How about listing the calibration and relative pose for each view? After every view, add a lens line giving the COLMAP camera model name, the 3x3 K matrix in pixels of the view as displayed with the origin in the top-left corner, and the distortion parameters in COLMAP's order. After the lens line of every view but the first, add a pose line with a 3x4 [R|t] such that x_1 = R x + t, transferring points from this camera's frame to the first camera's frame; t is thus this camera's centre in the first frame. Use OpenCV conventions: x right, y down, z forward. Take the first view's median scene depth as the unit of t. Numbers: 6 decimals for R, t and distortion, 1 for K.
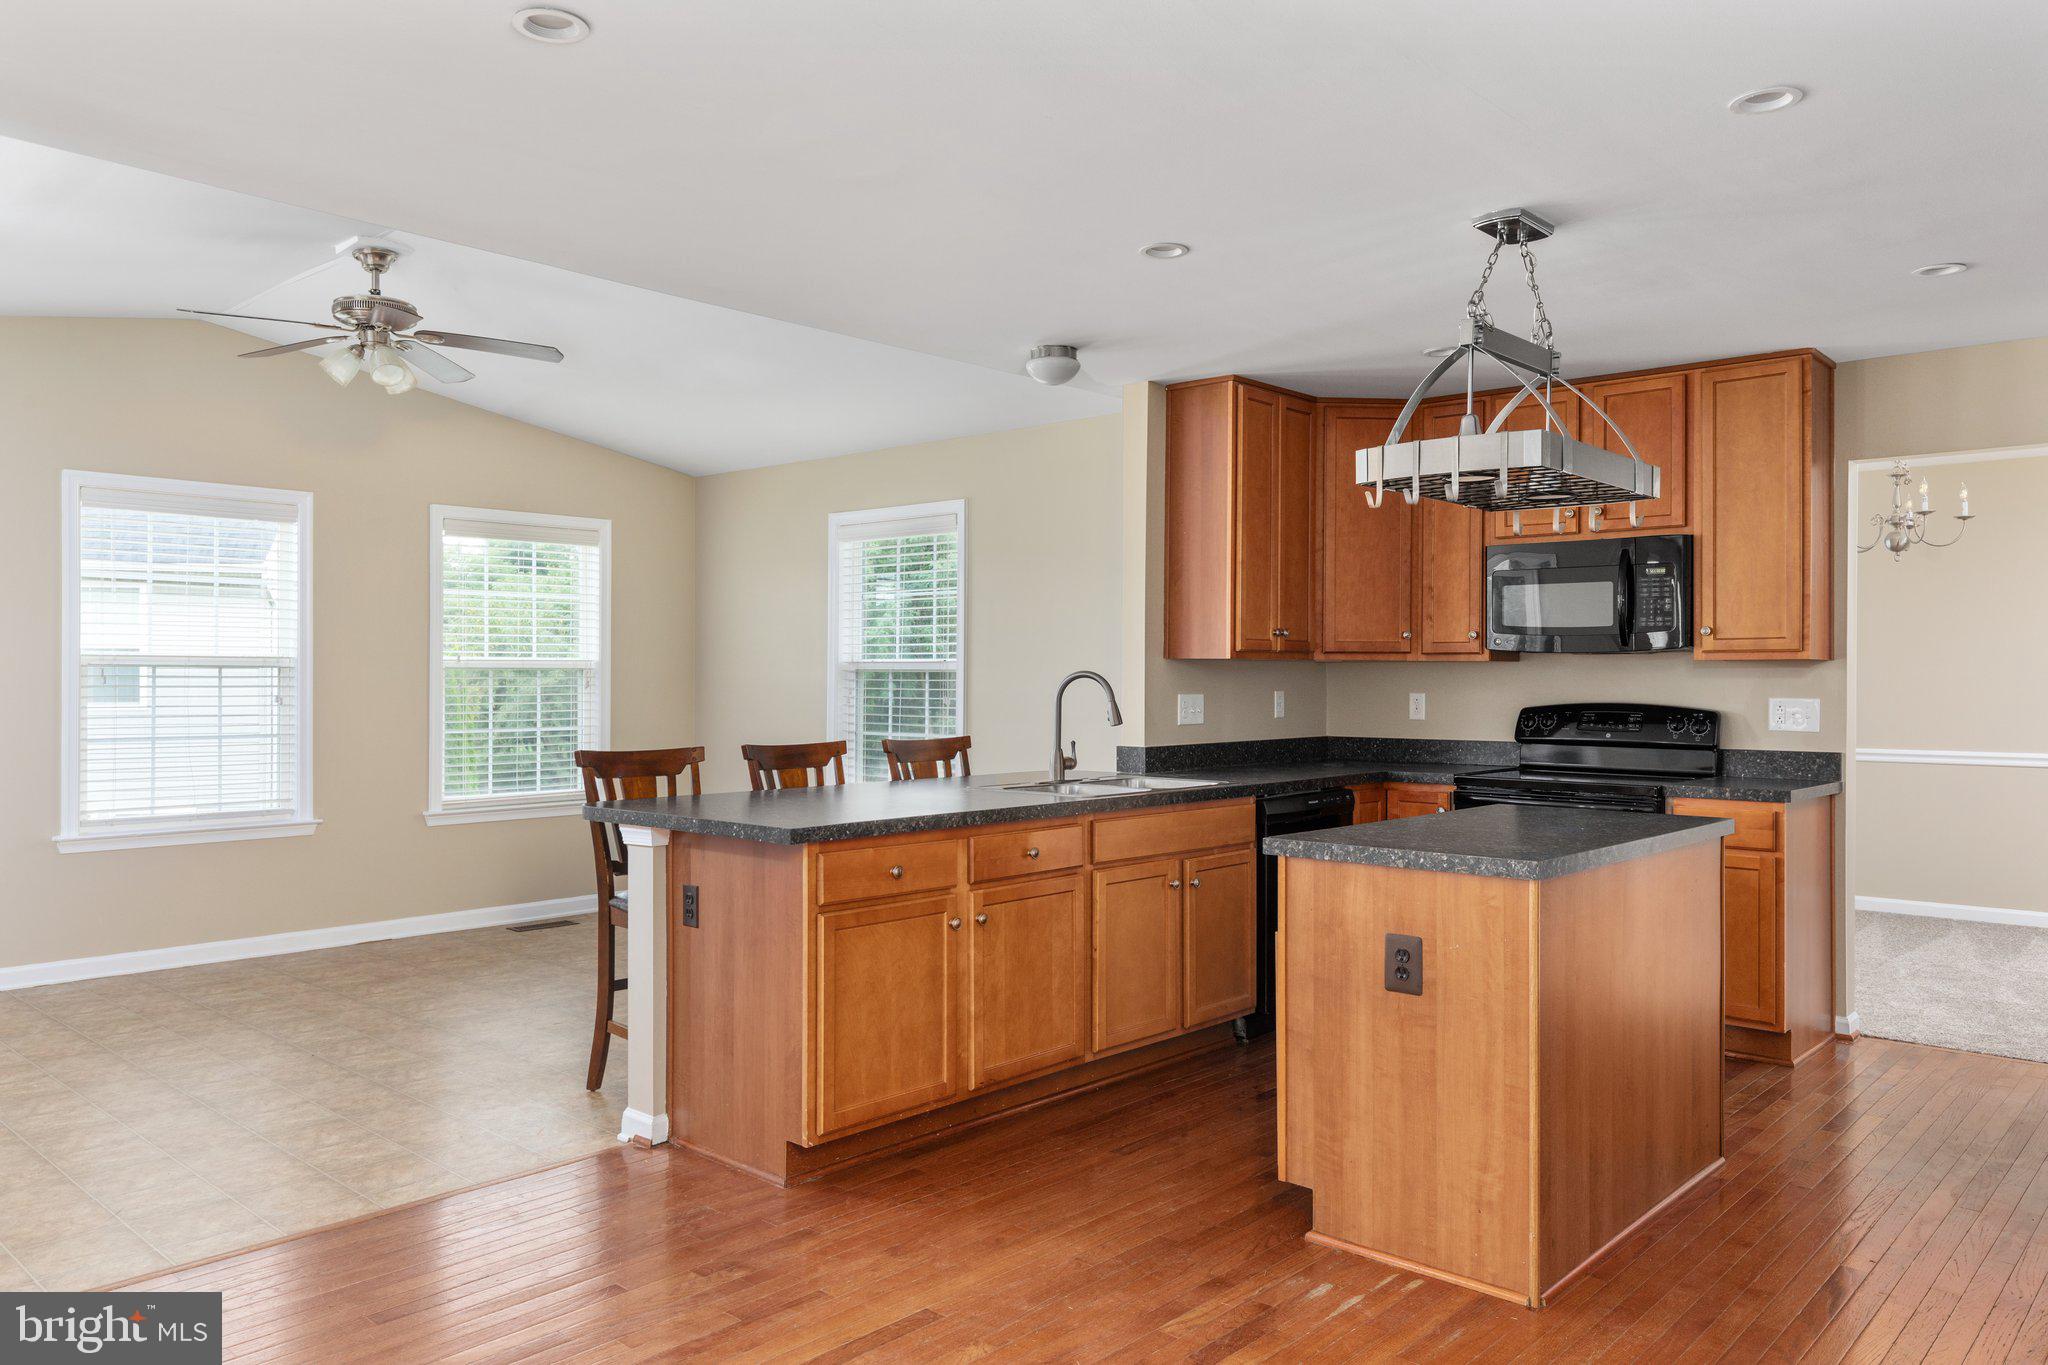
lens RADIAL K [[1413.6, 0, 1024.0], [0, 1413.6, 682.5], [0, 0, 1]] dist [-0.002437, -0.001646]
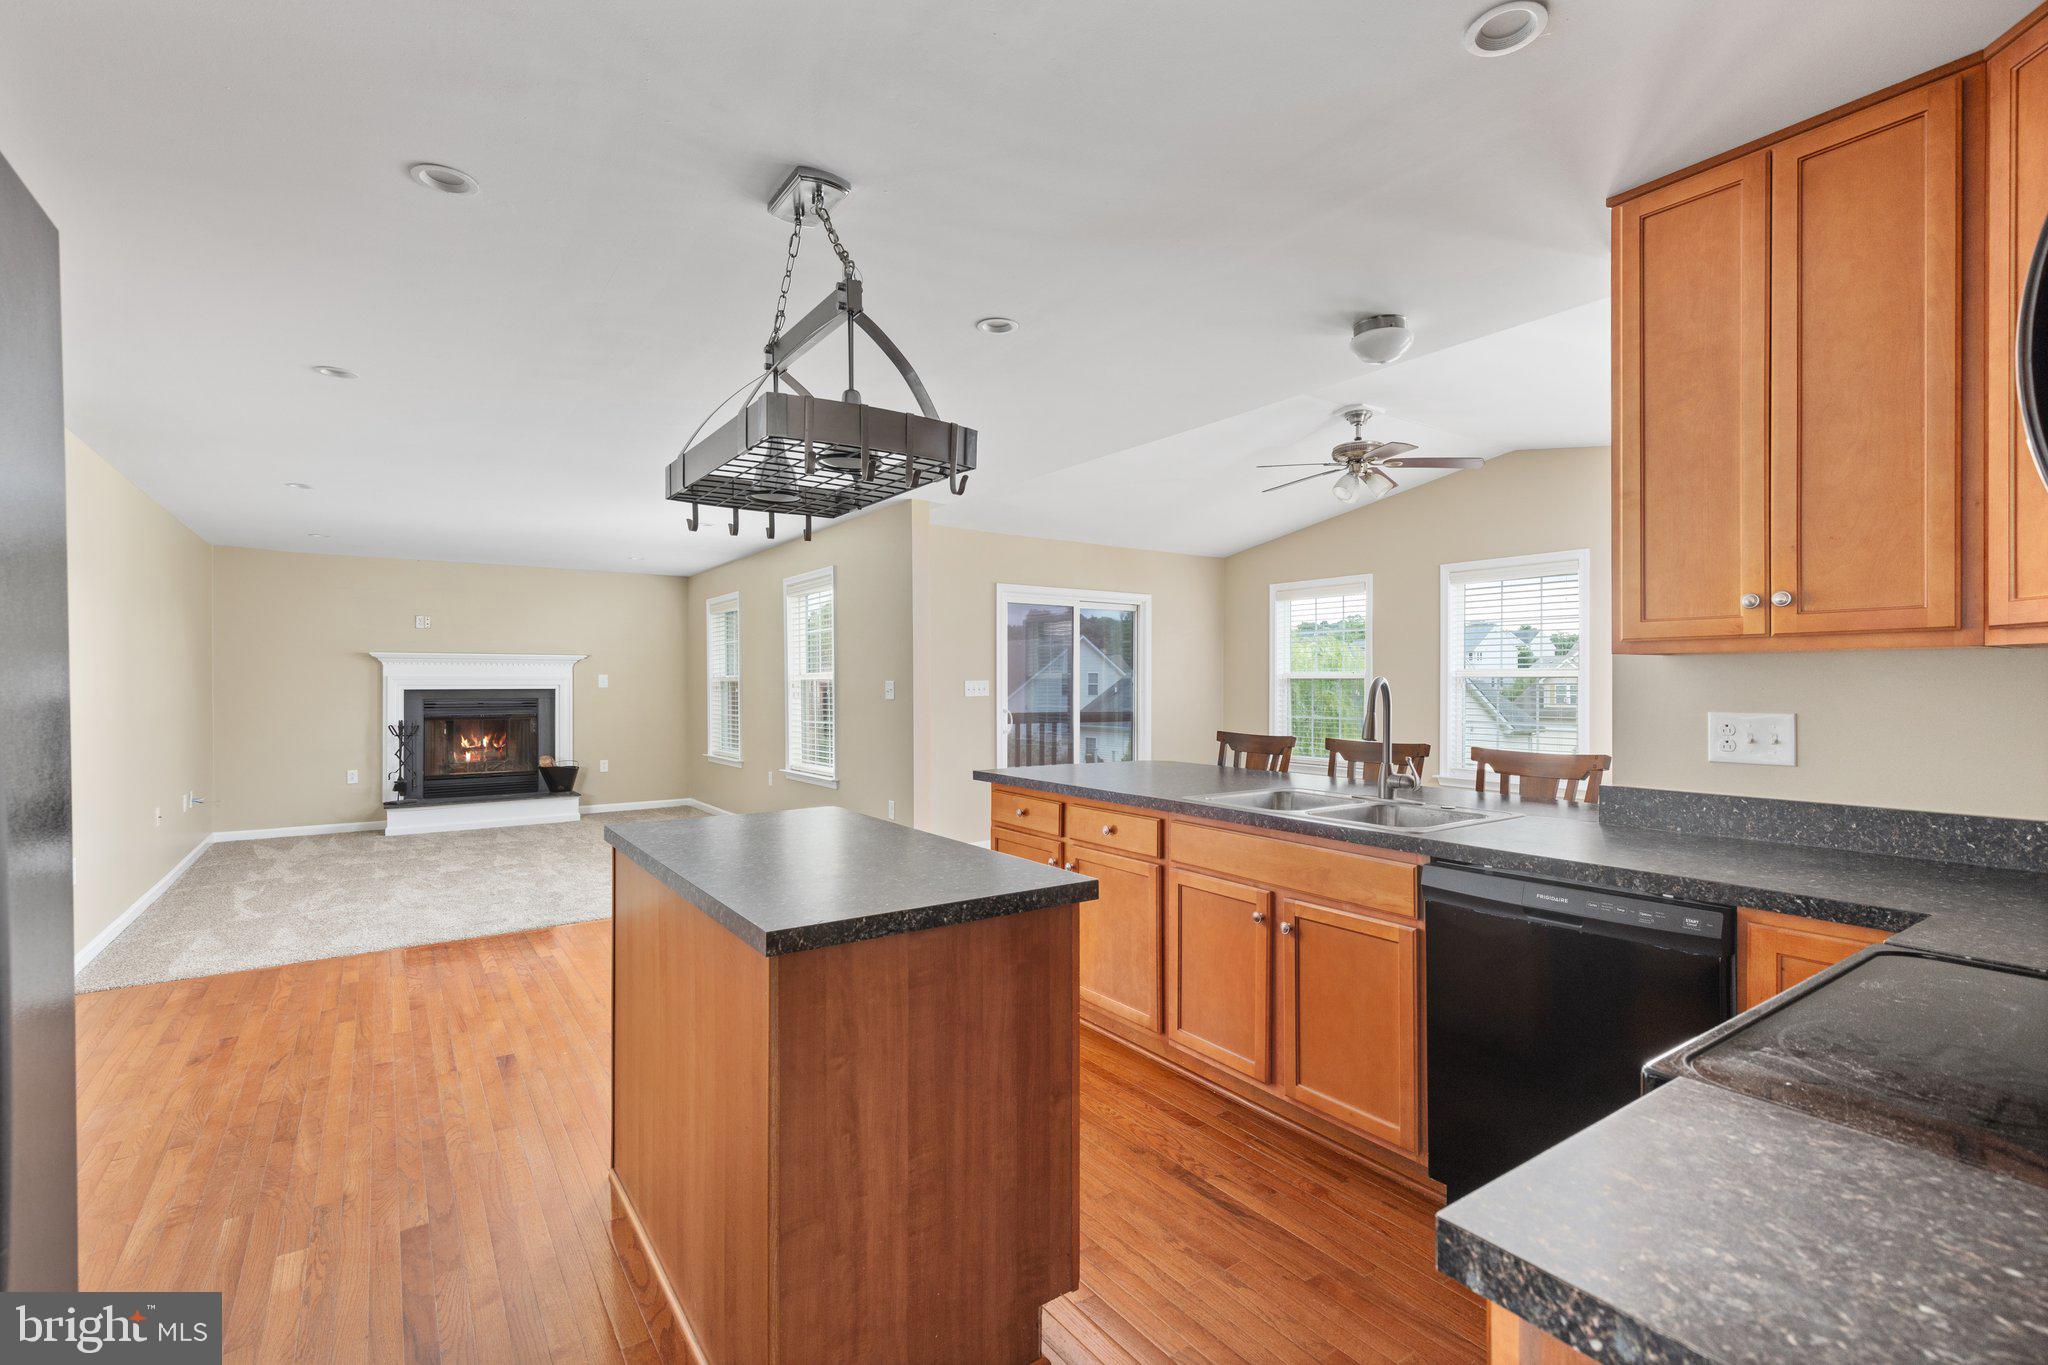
lens RADIAL K [[915.8, 0, 1024.0], [0, 915.8, 682.5], [0, 0, 1]] dist [0.019031, -0.000025]
pose [[-0.214855, 0.001026, -0.976645, 0.732956], [-0.002578, 0.999995, 0.001618, -0.006687], [0.976642, 0.002866, -0.214852, 1.018076]]
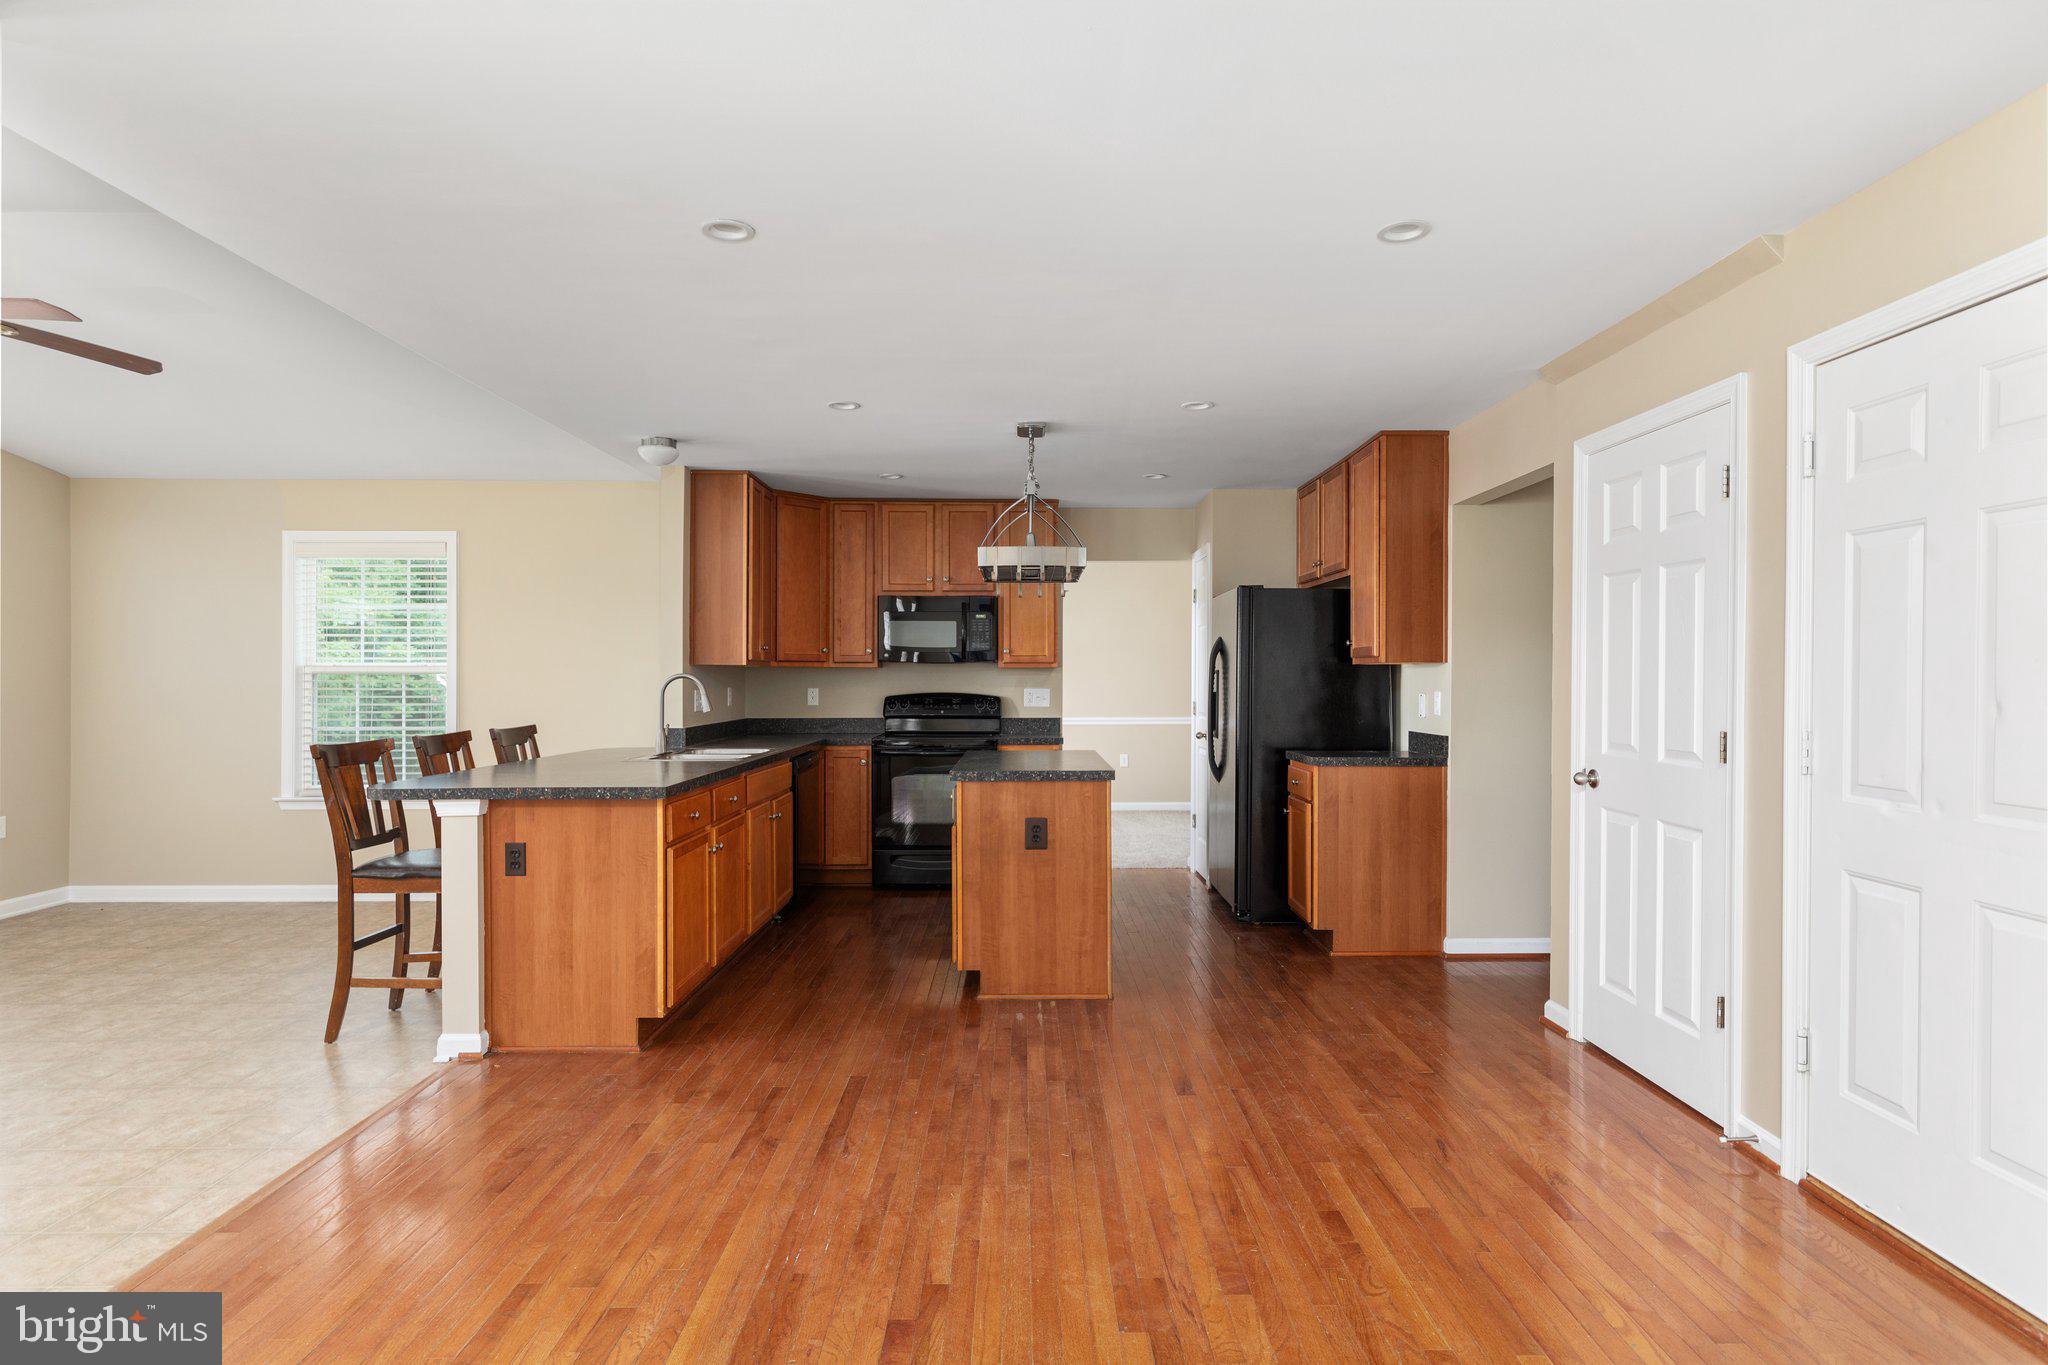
lens RADIAL K [[1072.4, 0, 1024.0], [0, 1072.4, 682.5], [0, 0, 1]] dist [-0.002024, -0.000435]
pose [[0.738818, -0.004450, 0.673890, -0.474849], [0.004820, 0.999988, 0.001319, 0.001244], [-0.673887, 0.002274, 0.738831, -0.011463]]
